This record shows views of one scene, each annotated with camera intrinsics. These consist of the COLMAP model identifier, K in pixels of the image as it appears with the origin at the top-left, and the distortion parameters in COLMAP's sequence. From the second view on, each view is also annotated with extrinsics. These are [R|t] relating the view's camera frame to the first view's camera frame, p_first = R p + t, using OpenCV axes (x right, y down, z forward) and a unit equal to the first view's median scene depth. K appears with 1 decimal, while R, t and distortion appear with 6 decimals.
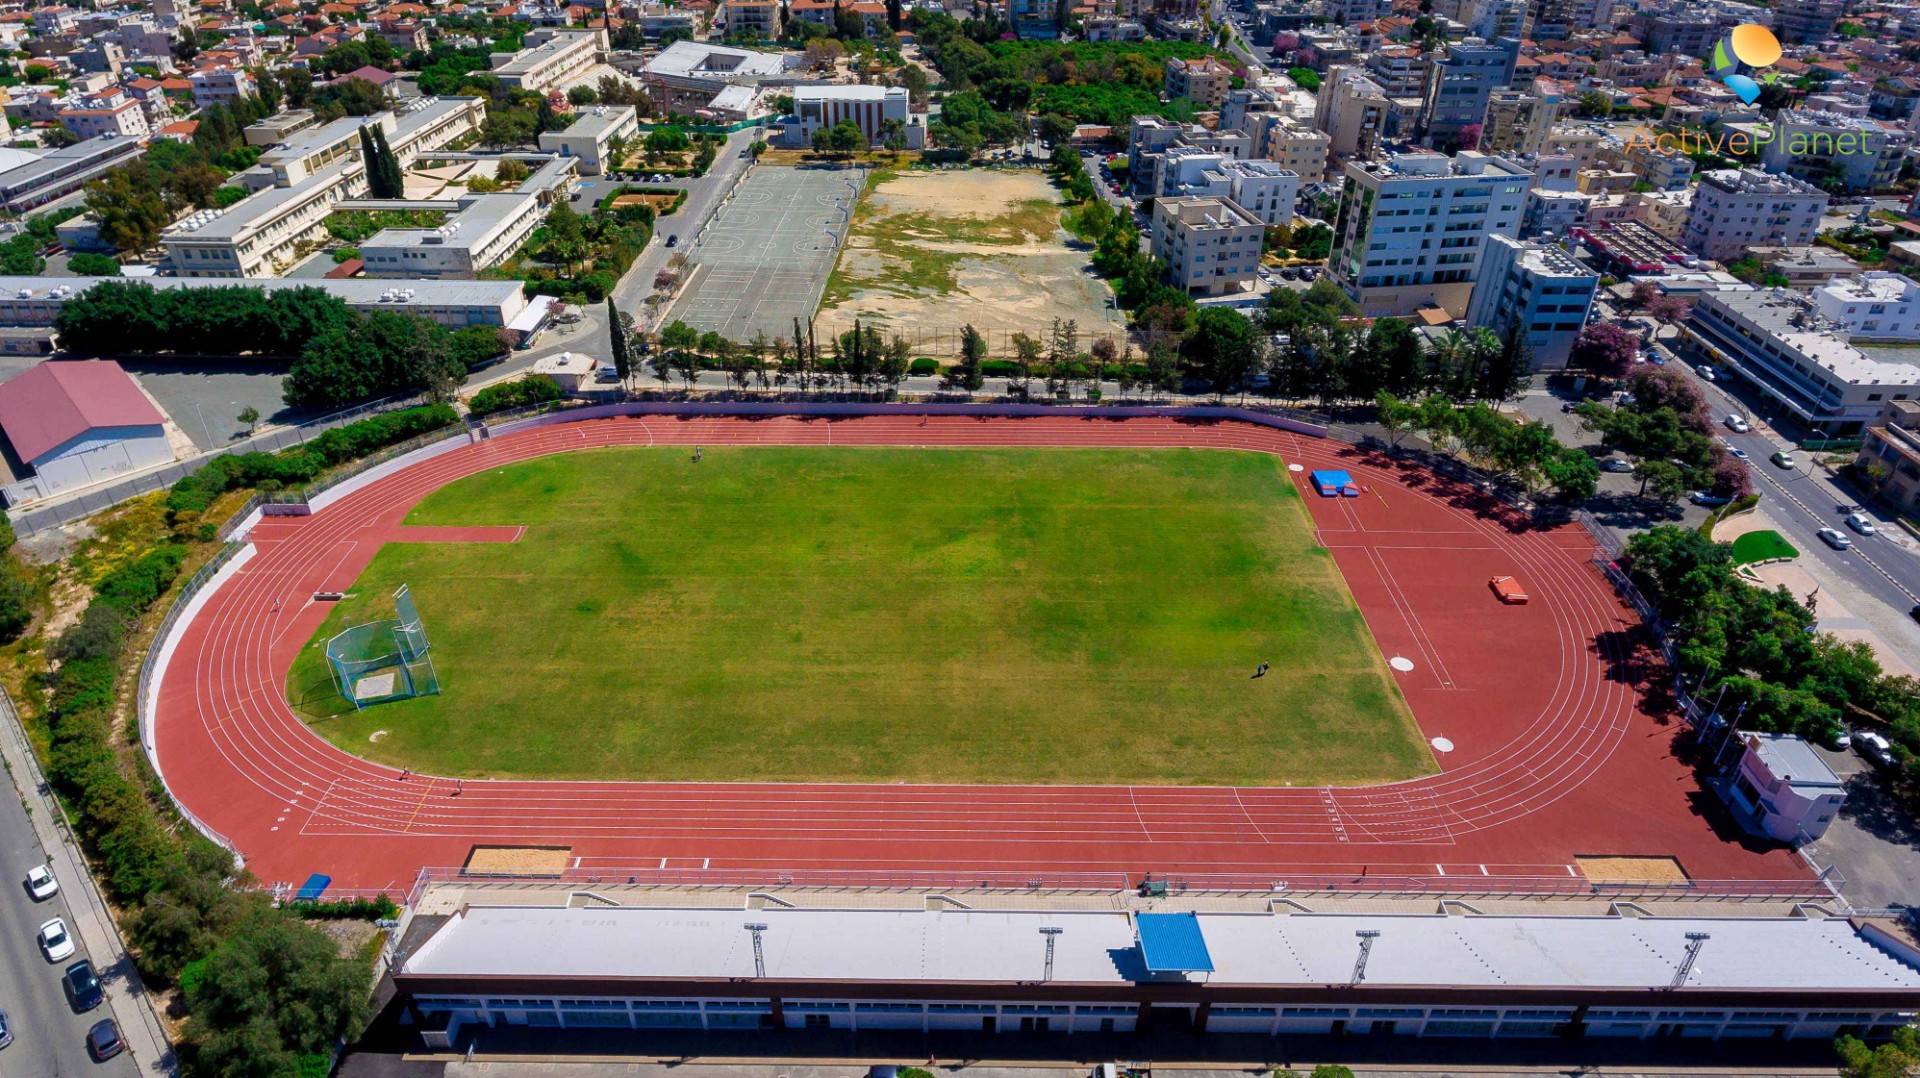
lens RADIAL K [[1133.2, 0, 954.6], [0, 1133.2, 542.2], [0, 0, 1]] dist [-0.002336, -0.002114]
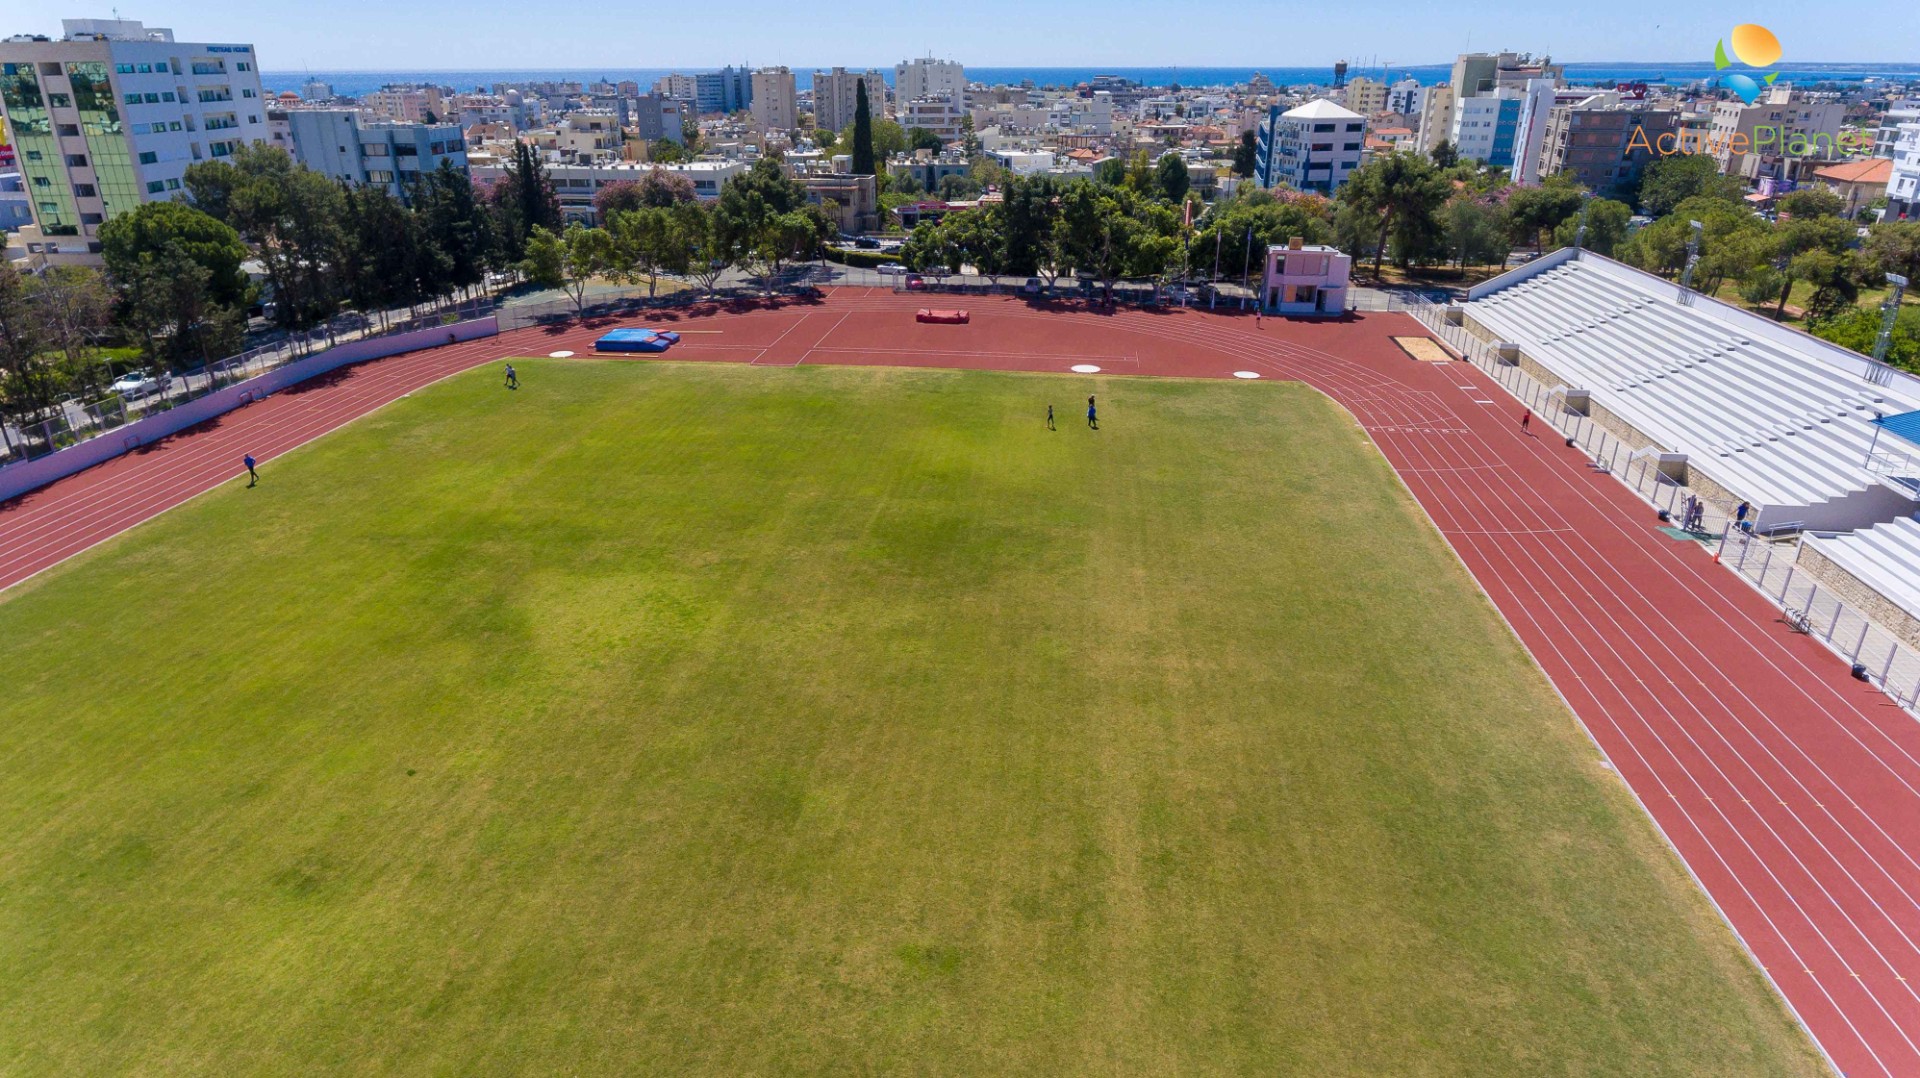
lens RADIAL K [[1133.2, 0, 944.0], [0, 1133.2, 540.5], [0, 0, 1]] dist [-0.002336, -0.002114]
pose [[0.123463, -0.392472, 0.911440, -0.327097], [0.540976, 0.796607, 0.269744, -0.051277], [-0.831927, 0.459764, 0.310670, 0.892684]]
